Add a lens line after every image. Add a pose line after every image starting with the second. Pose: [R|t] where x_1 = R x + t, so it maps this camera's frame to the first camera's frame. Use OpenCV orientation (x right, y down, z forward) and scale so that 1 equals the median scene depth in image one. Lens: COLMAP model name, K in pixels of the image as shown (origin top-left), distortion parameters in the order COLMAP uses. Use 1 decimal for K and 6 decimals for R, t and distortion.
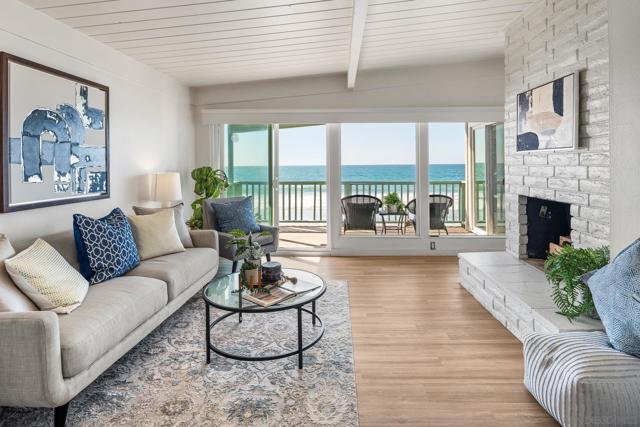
lens RADIAL K [[348.7, 0, 319.7], [0, 348.7, 159.0], [0, 0, 1]] dist [-0.002545, -0.000821]
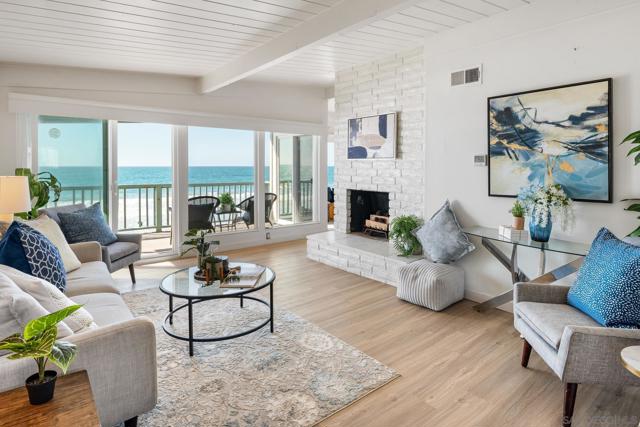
lens RADIAL K [[356.7, 0, 319.6], [0, 356.7, 166.3], [0, 0, 1]] dist [-0.001764, -0.000634]
pose [[0.753019, 0.008819, 0.657940, -0.555392], [-0.018159, 0.999808, 0.007382, -0.000080], [-0.657749, -0.017506, 0.753034, -0.038491]]
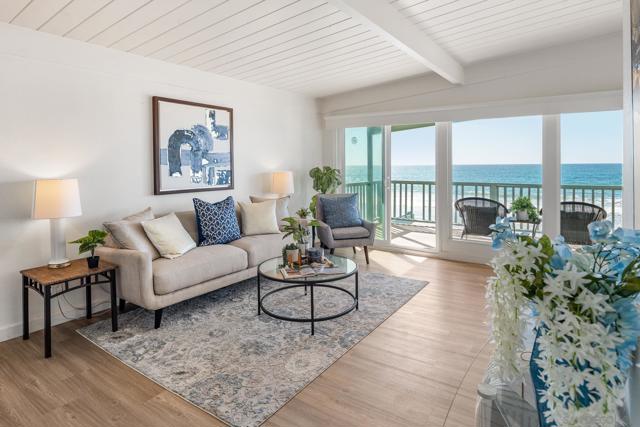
lens RADIAL K [[355.0, 0, 328.8], [0, 355.0, 164.8], [0, 0, 1]] dist [0.001909, 0.000007]
pose [[0.857341, 0.001279, -0.514747, 0.453317], [0.009190, 0.999799, 0.017790, -0.006454], [0.514667, -0.019983, 0.857157, -0.010432]]
